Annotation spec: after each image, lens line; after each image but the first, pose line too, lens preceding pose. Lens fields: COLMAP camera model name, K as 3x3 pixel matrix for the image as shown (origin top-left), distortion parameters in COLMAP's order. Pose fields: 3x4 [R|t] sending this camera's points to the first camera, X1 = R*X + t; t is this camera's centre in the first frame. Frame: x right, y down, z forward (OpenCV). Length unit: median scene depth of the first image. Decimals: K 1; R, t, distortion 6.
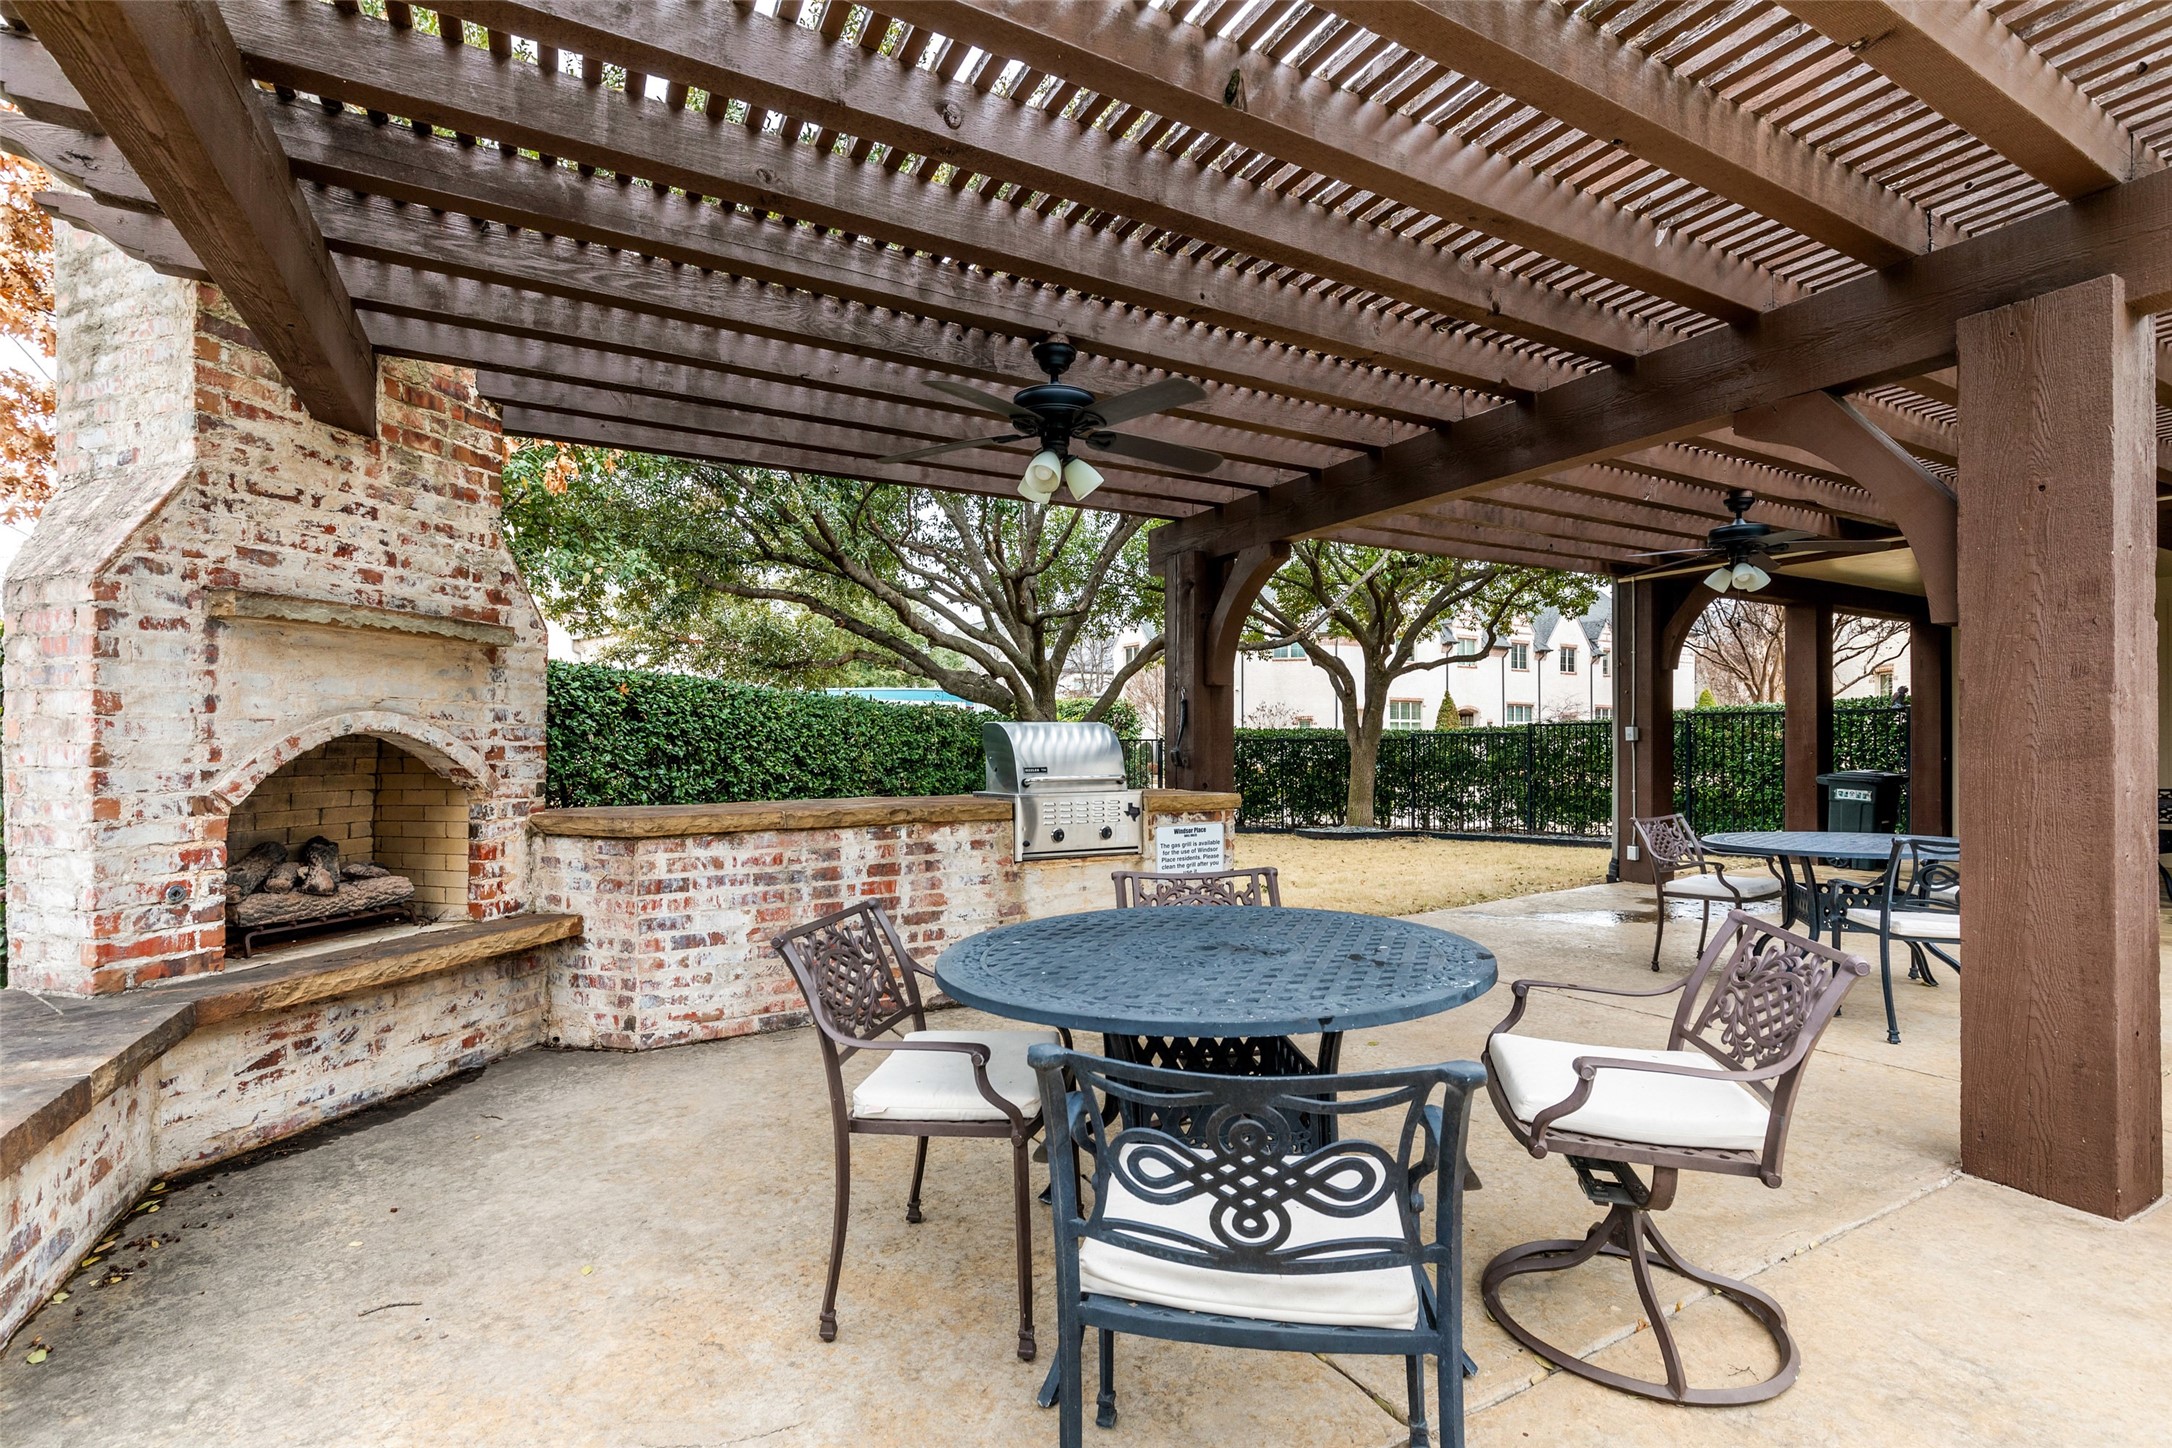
lens RADIAL K [[973.0, 0, 1082.6], [0, 973.0, 730.4], [0, 0, 1]] dist [0.004007, -0.000432]
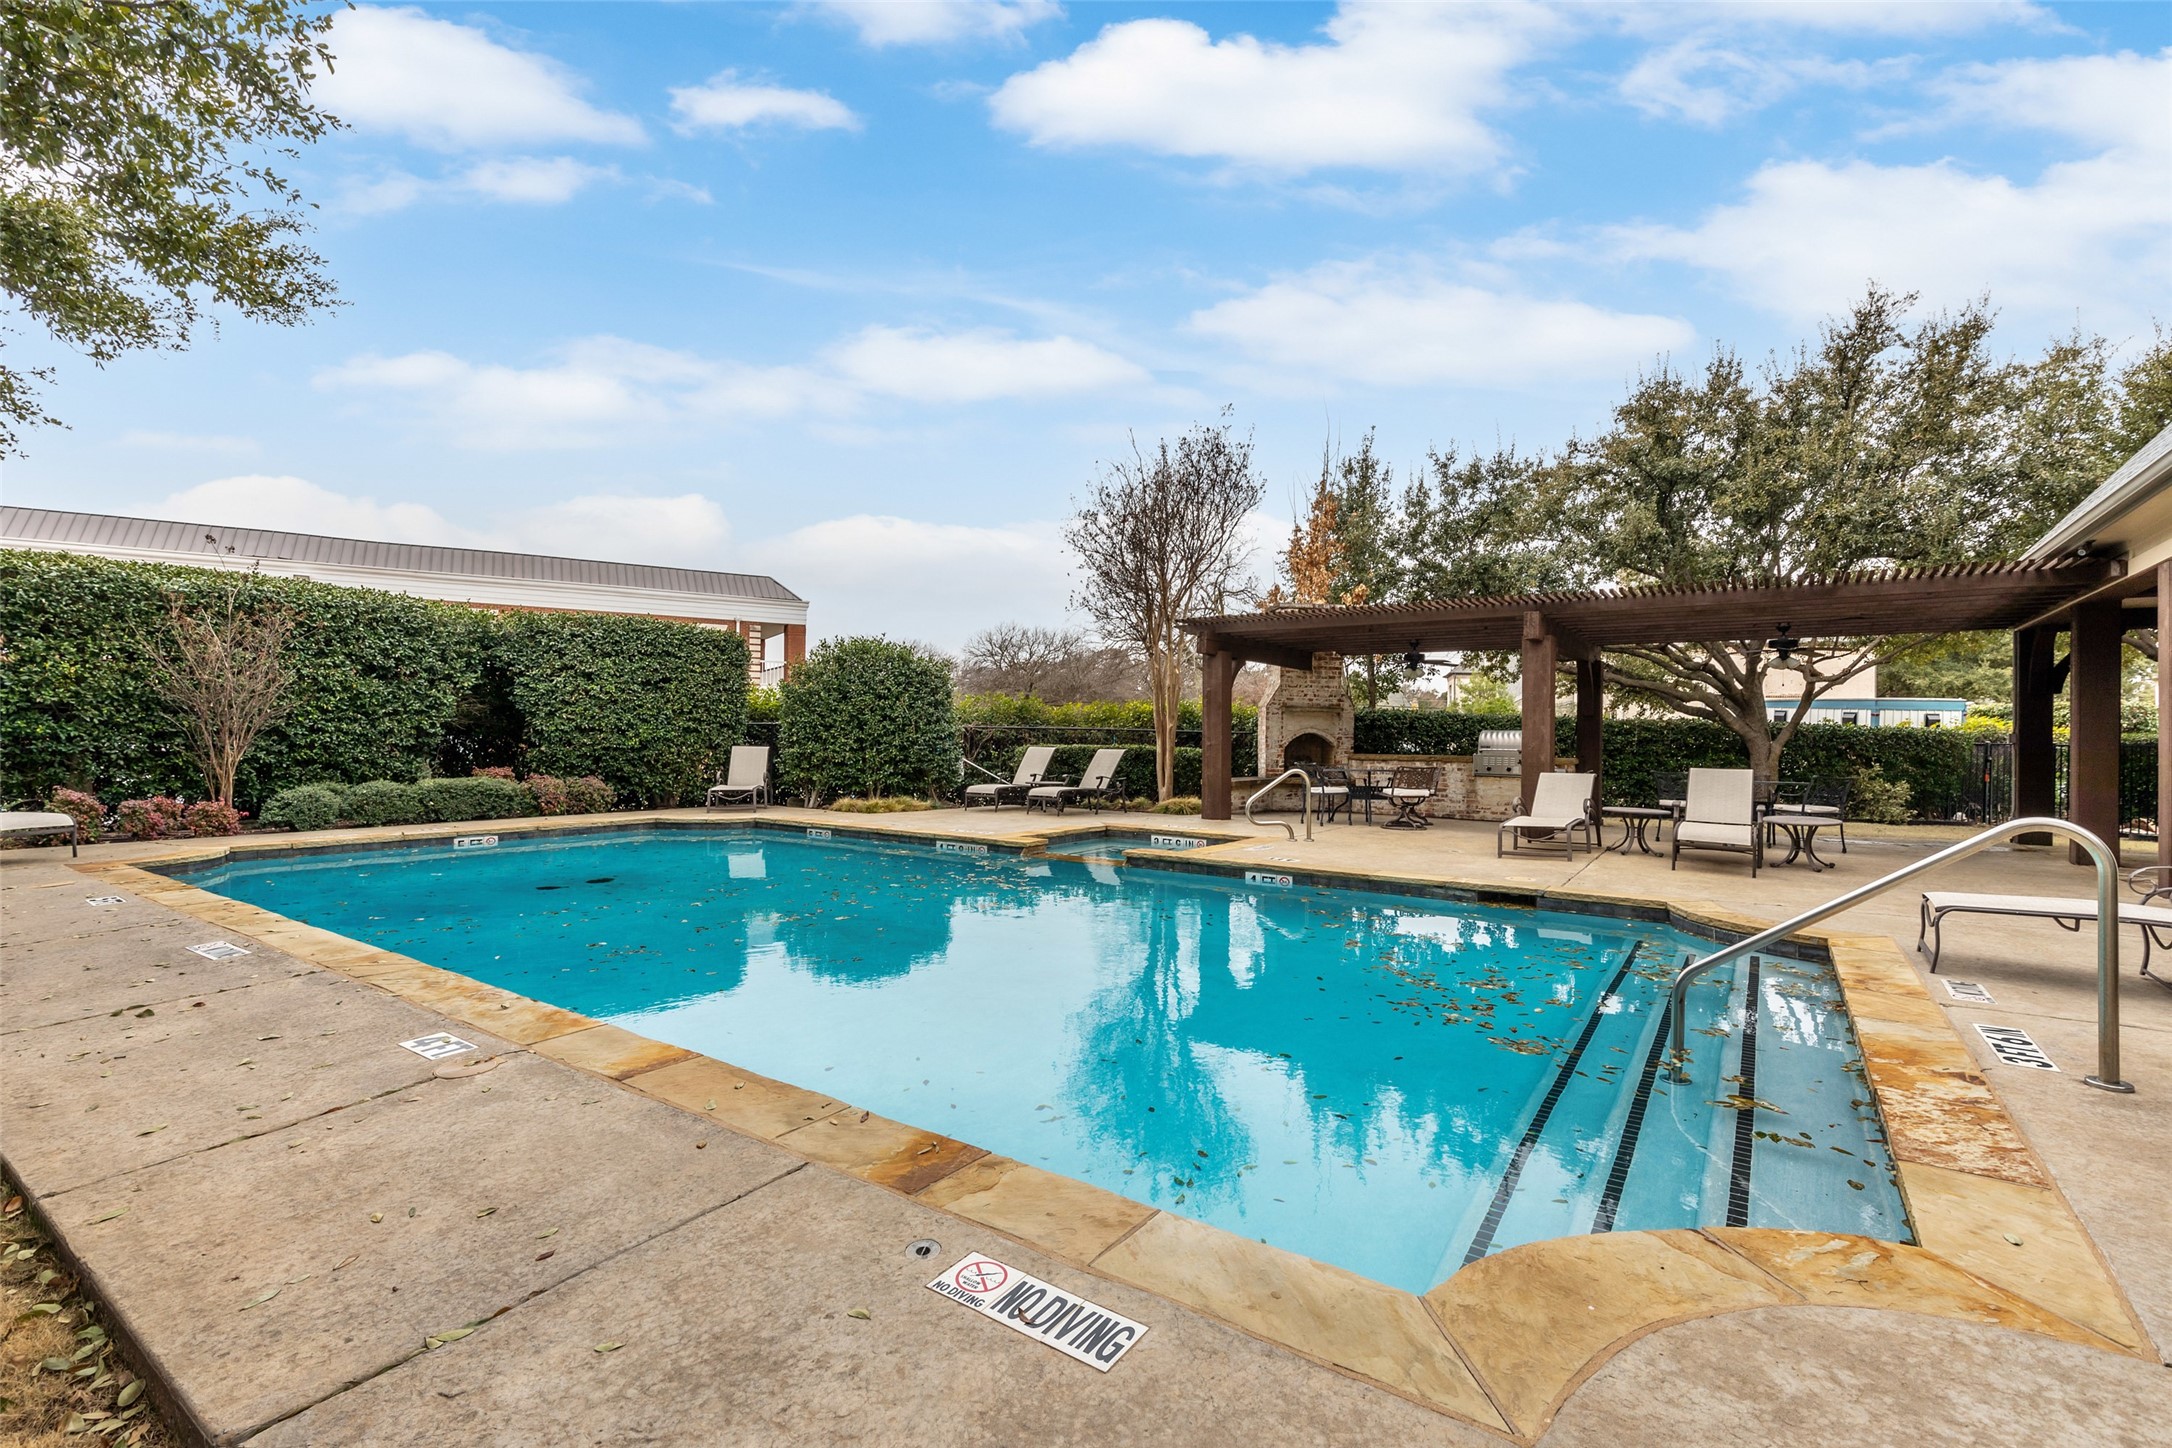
lens RADIAL K [[973.0, 0, 1087.3], [0, 973.0, 725.3], [0, 0, 1]] dist [0.004007, -0.000432]
pose [[0.448957, -0.001752, -0.893552, 2.753566], [-0.006448, 0.999966, -0.005200, -0.003590], [0.893530, 0.008096, 0.448930, -1.910516]]
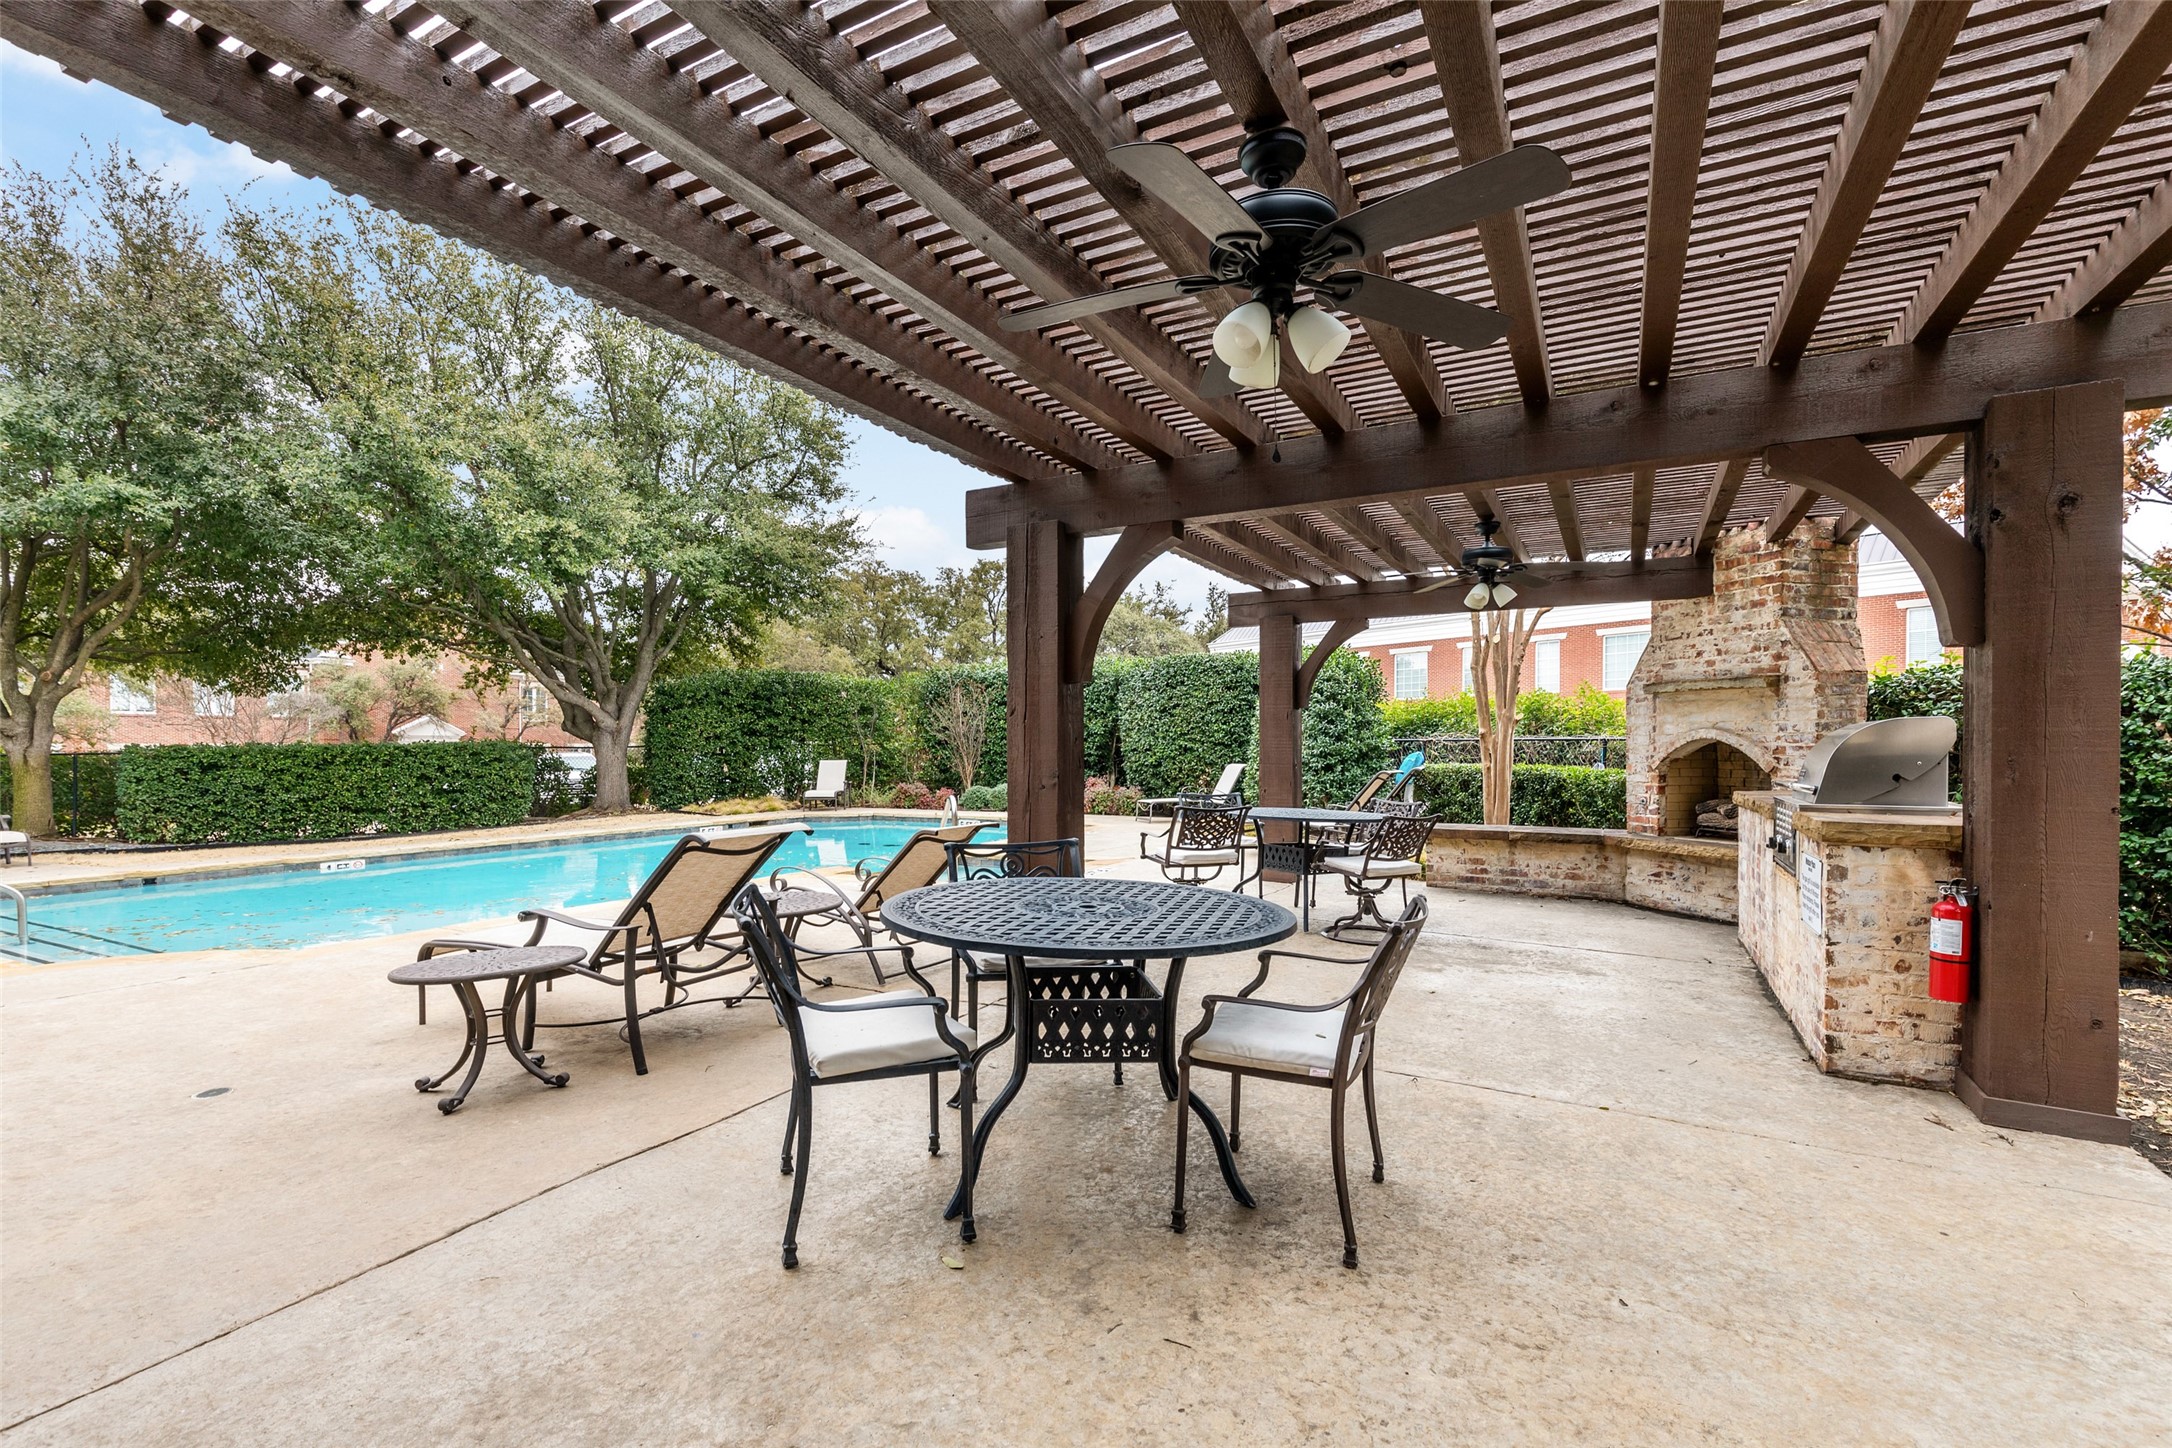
lens RADIAL K [[973.0, 0, 1086.3], [0, 973.0, 738.6], [0, 0, 1]] dist [0.004007, -0.000432]
pose [[-0.841452, -0.004119, -0.540316, 1.374359], [0.005675, 0.999848, -0.016460, 0.025366], [0.540302, -0.016917, -0.841301, 1.865932]]
